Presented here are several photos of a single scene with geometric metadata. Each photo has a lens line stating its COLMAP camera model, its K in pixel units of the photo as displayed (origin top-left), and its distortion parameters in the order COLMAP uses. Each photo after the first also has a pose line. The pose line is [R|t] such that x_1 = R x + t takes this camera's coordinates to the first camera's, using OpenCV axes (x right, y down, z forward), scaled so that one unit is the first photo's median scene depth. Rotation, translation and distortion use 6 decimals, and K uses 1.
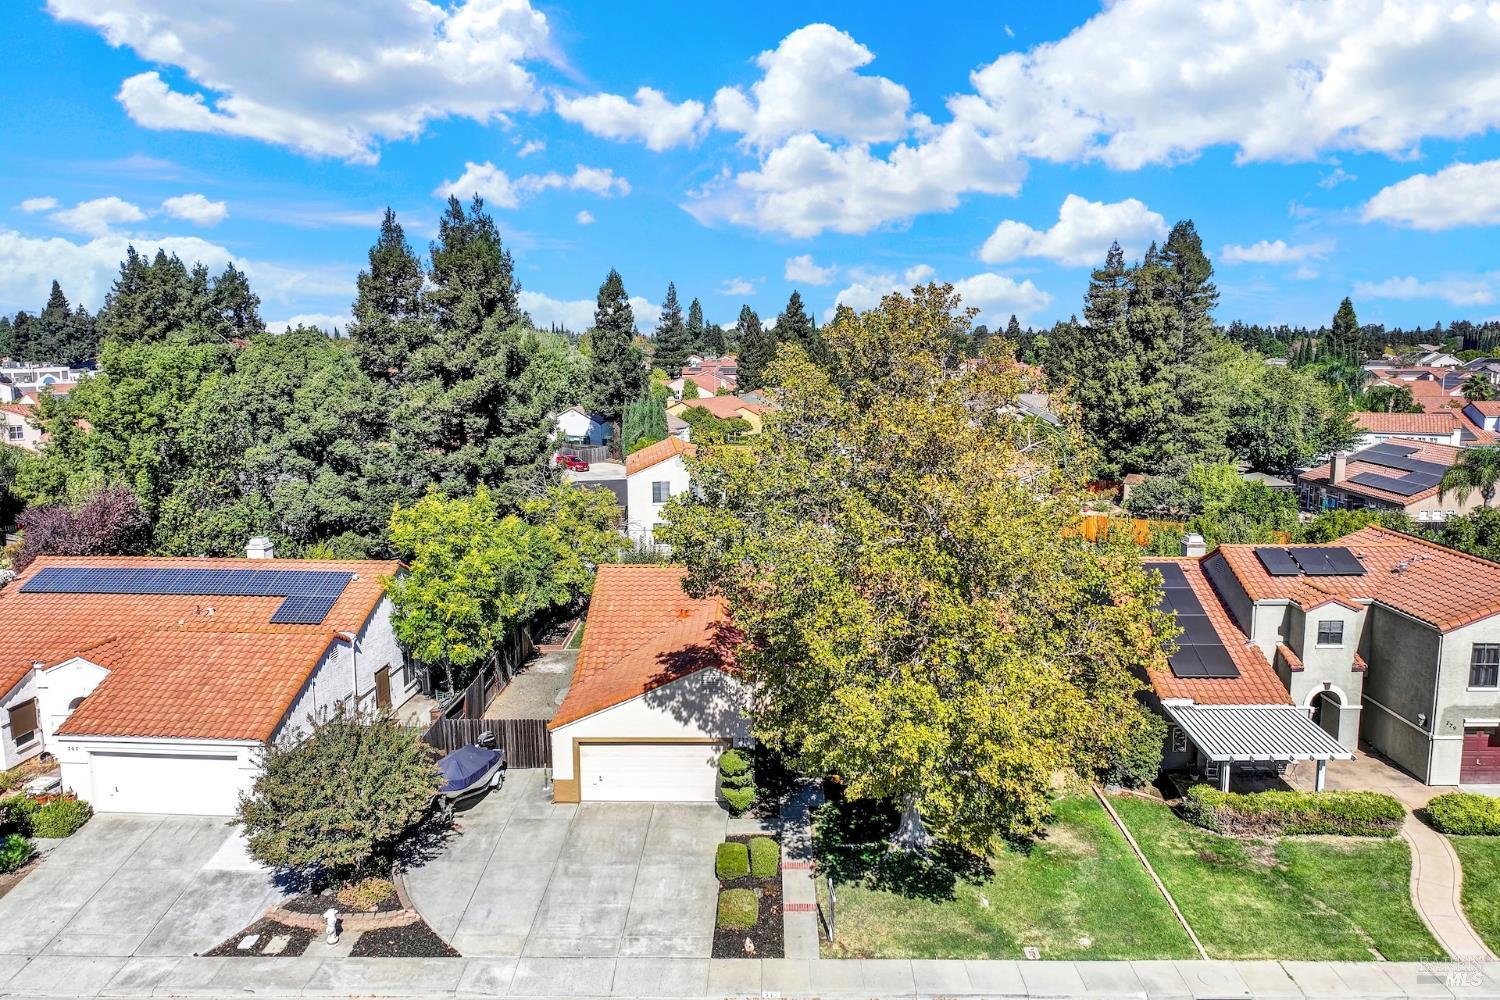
lens RADIAL K [[1036.1, 0, 750.0], [0, 1036.1, 500.0], [0, 0, 1]] dist [0.003029, 0.007037]
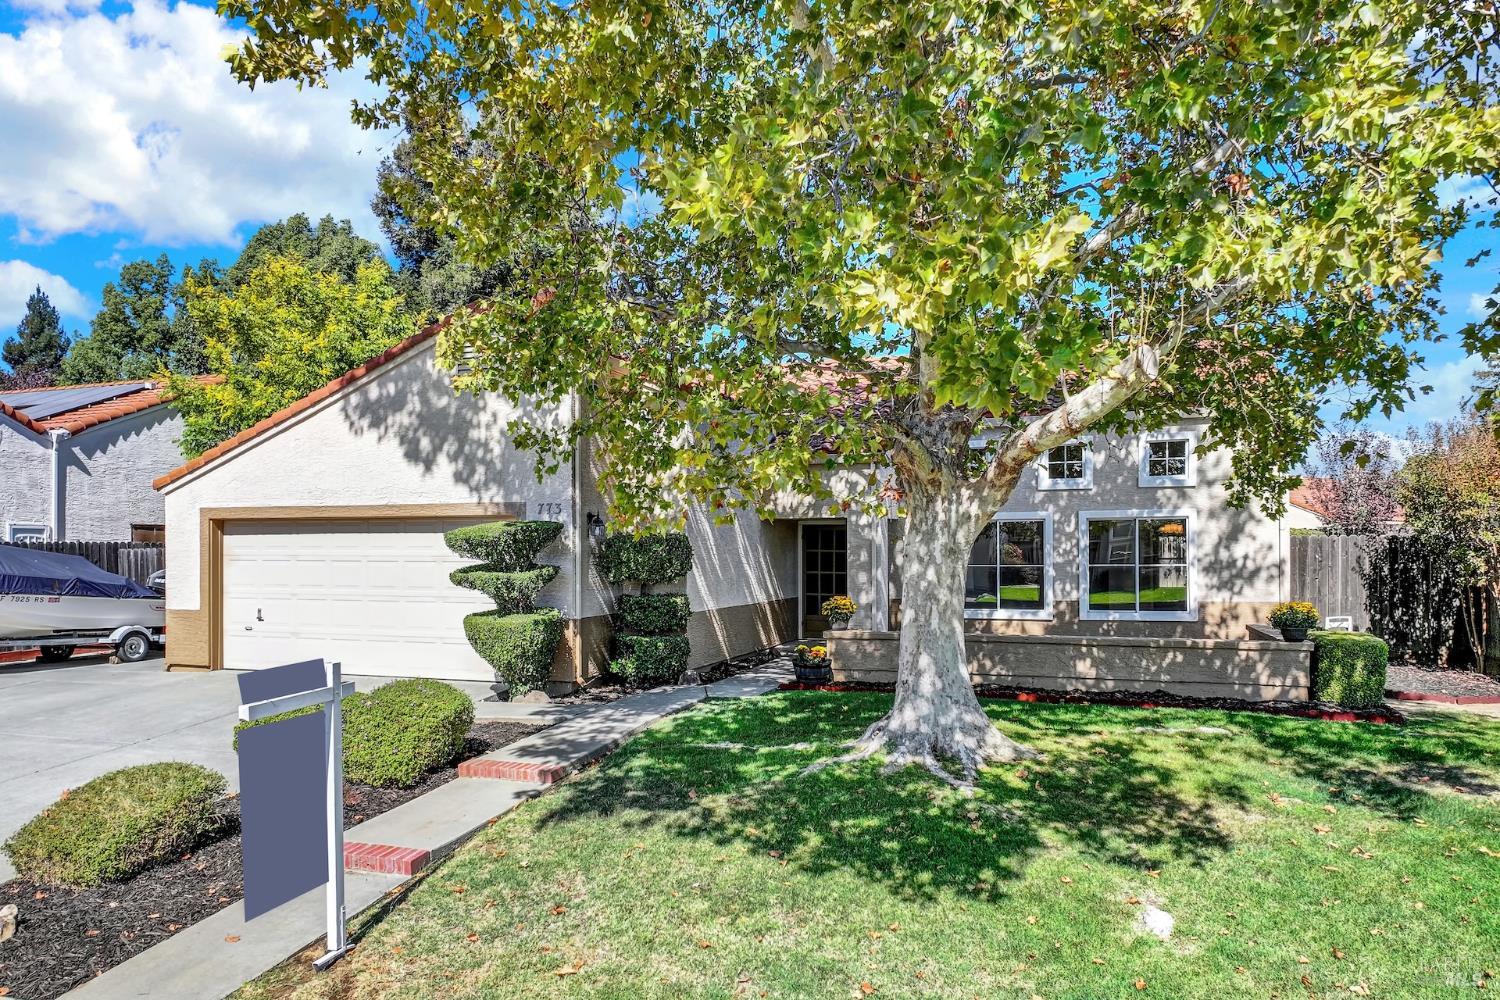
lens RADIAL K [[1064.9, 0, 752.5], [0, 1064.9, 533.4], [0, 0, 1]] dist [0.000947, 0.002834]
pose [[0.951235, -0.002413, -0.308456, 0.182162], [-0.047193, 0.987059, -0.153258, 0.293186], [0.304834, 0.160341, 0.938811, 0.645299]]
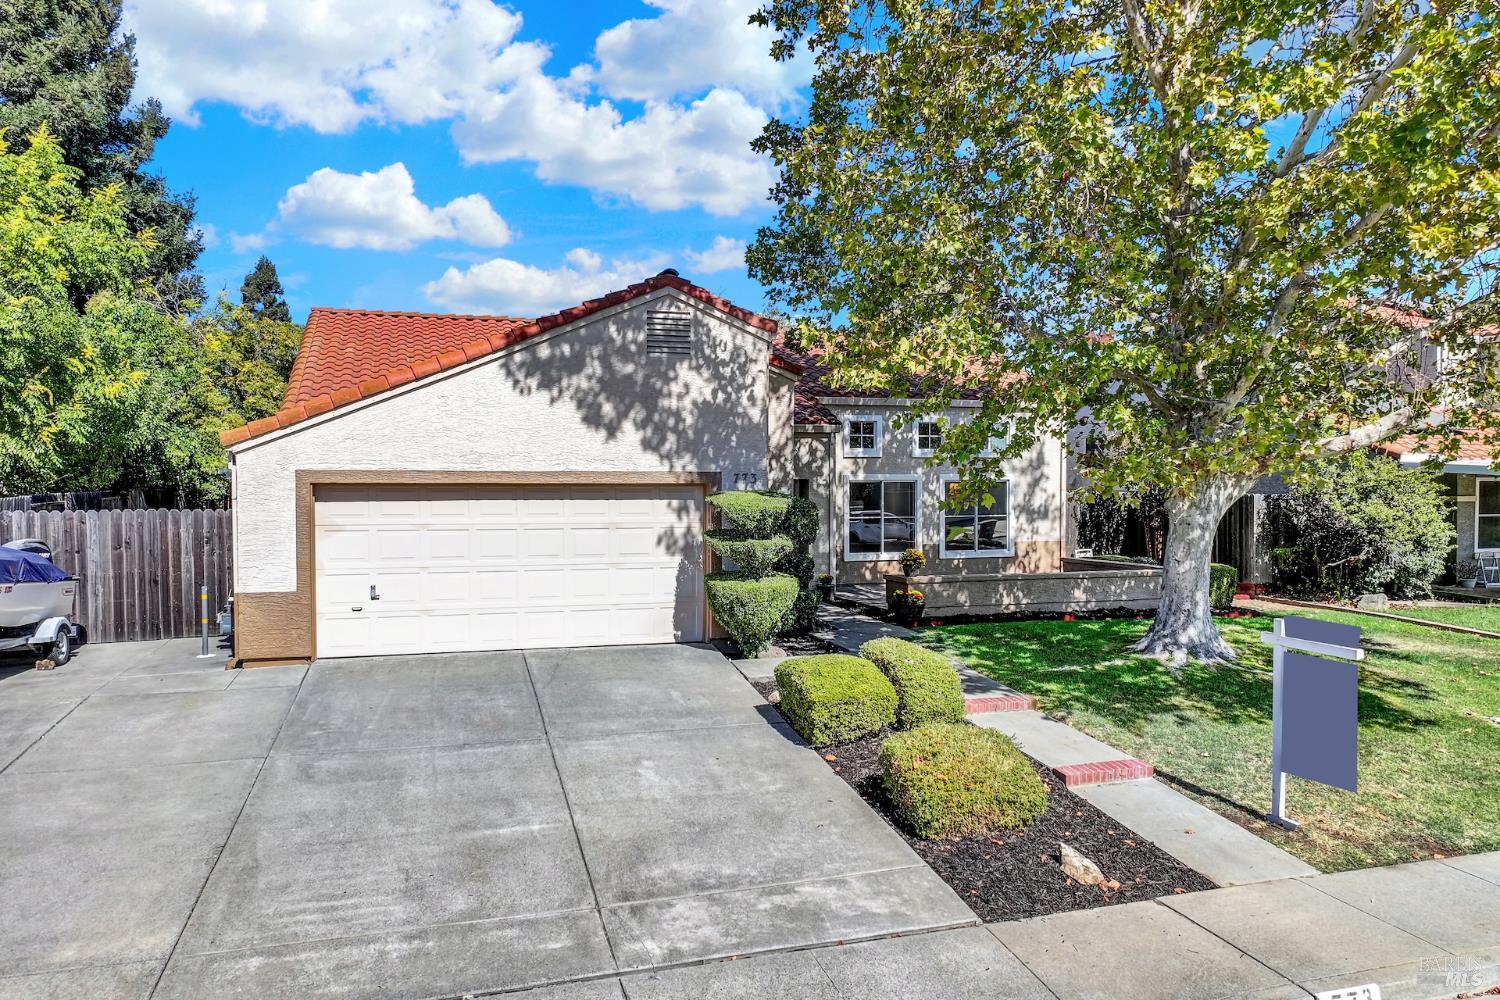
lens RADIAL K [[1061.3, 0, 774.3], [0, 1061.3, 494.4], [0, 0, 1]] dist [0.005477, 0.004174]
pose [[0.943680, 0.002085, 0.330852, -0.135154], [0.042208, 0.991051, -0.126633, 0.288103], [-0.328156, 0.133466, 0.935148, 0.592875]]
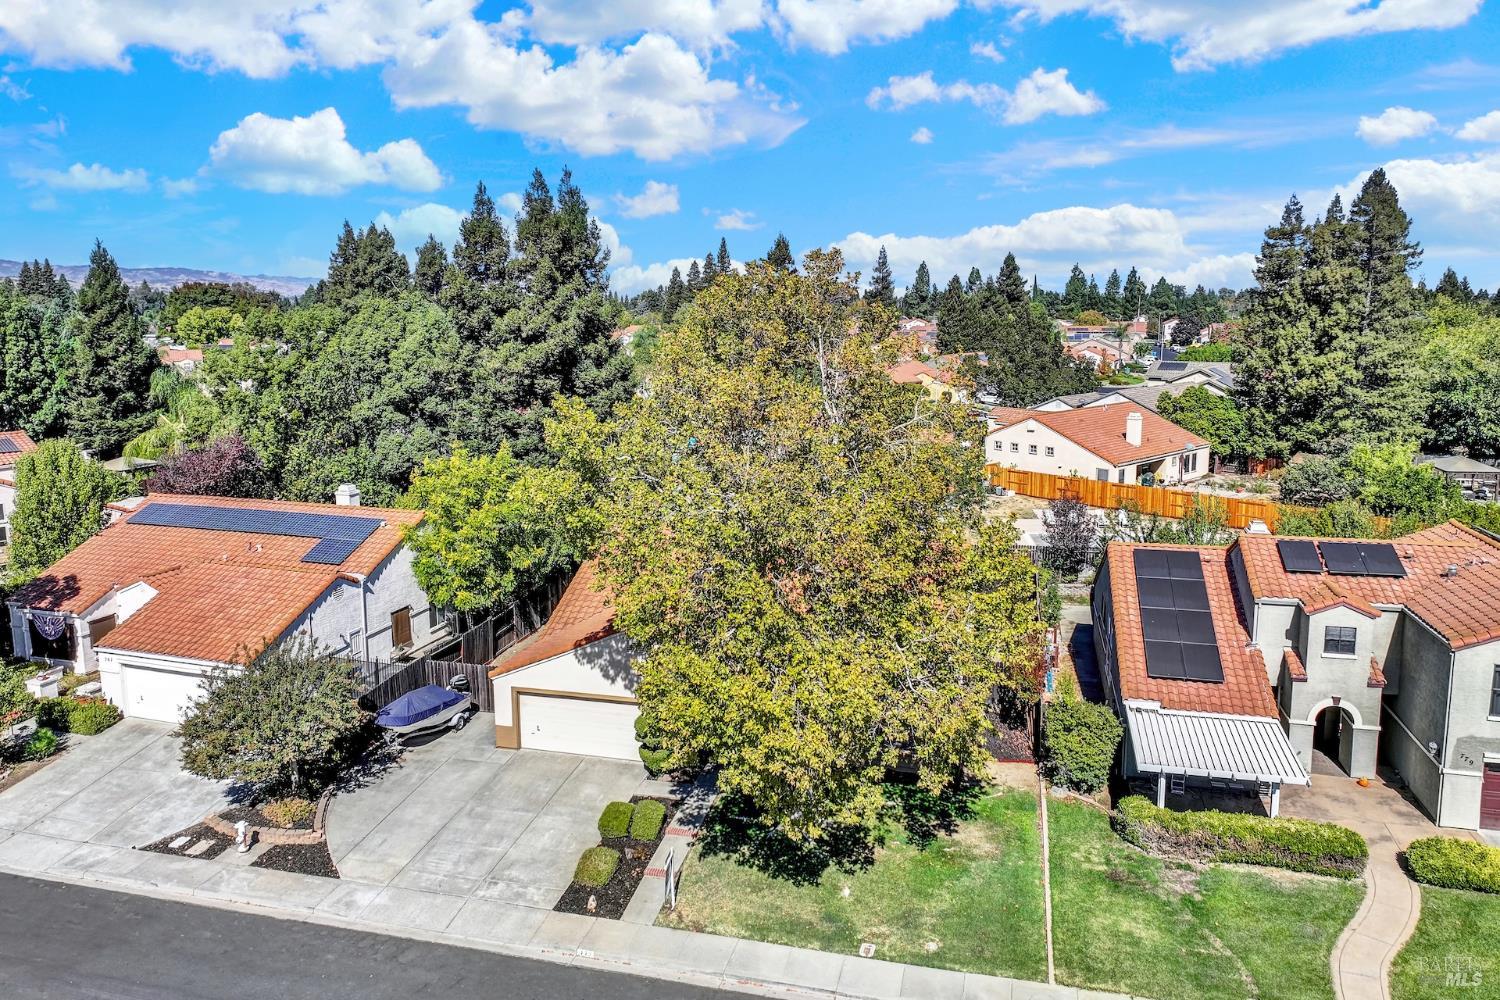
lens RADIAL K [[1034.7, 0, 747.8], [0, 1034.7, 460.9], [0, 0, 1]] dist [0.004662, 0.004653]
pose [[0.973116, 0.034274, -0.227749, 0.288184], [-0.034740, 0.999394, 0.001962, -0.008717], [0.227678, 0.006002, 0.973718, 0.034428]]
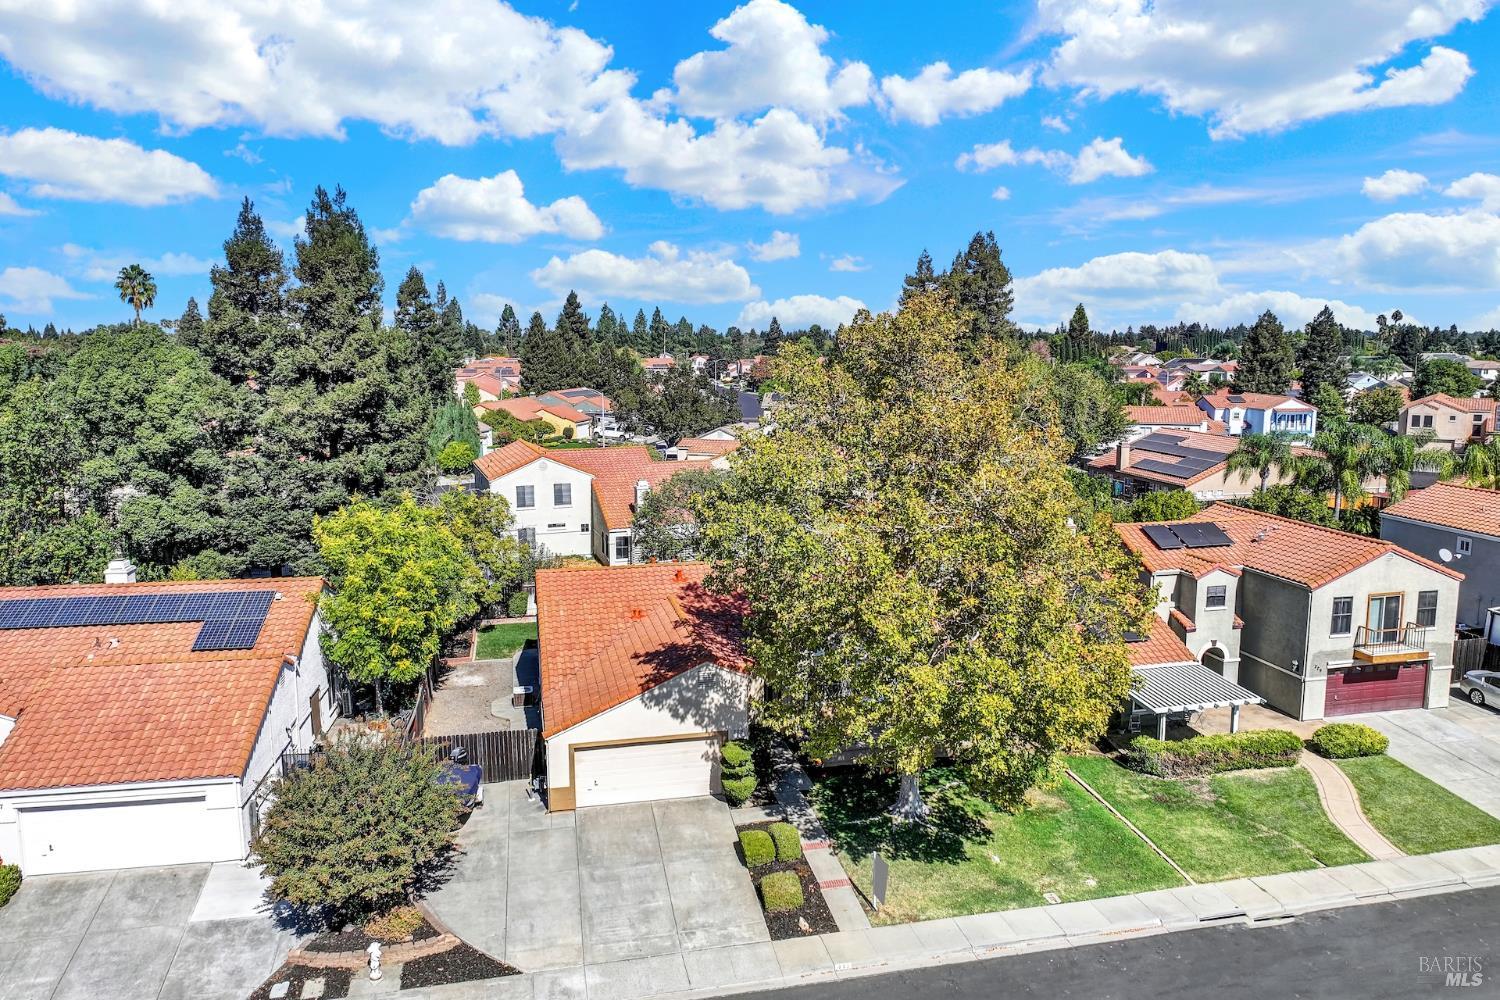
lens RADIAL K [[1036.1, 0, 750.0], [0, 1036.1, 500.0], [0, 0, 1]] dist [0.003029, 0.007037]
pose [[0.972780, -0.034091, 0.229207, -0.218839], [0.034279, 0.999407, 0.003160, -0.000141], [-0.229179, 0.004783, 0.973373, -0.000386]]
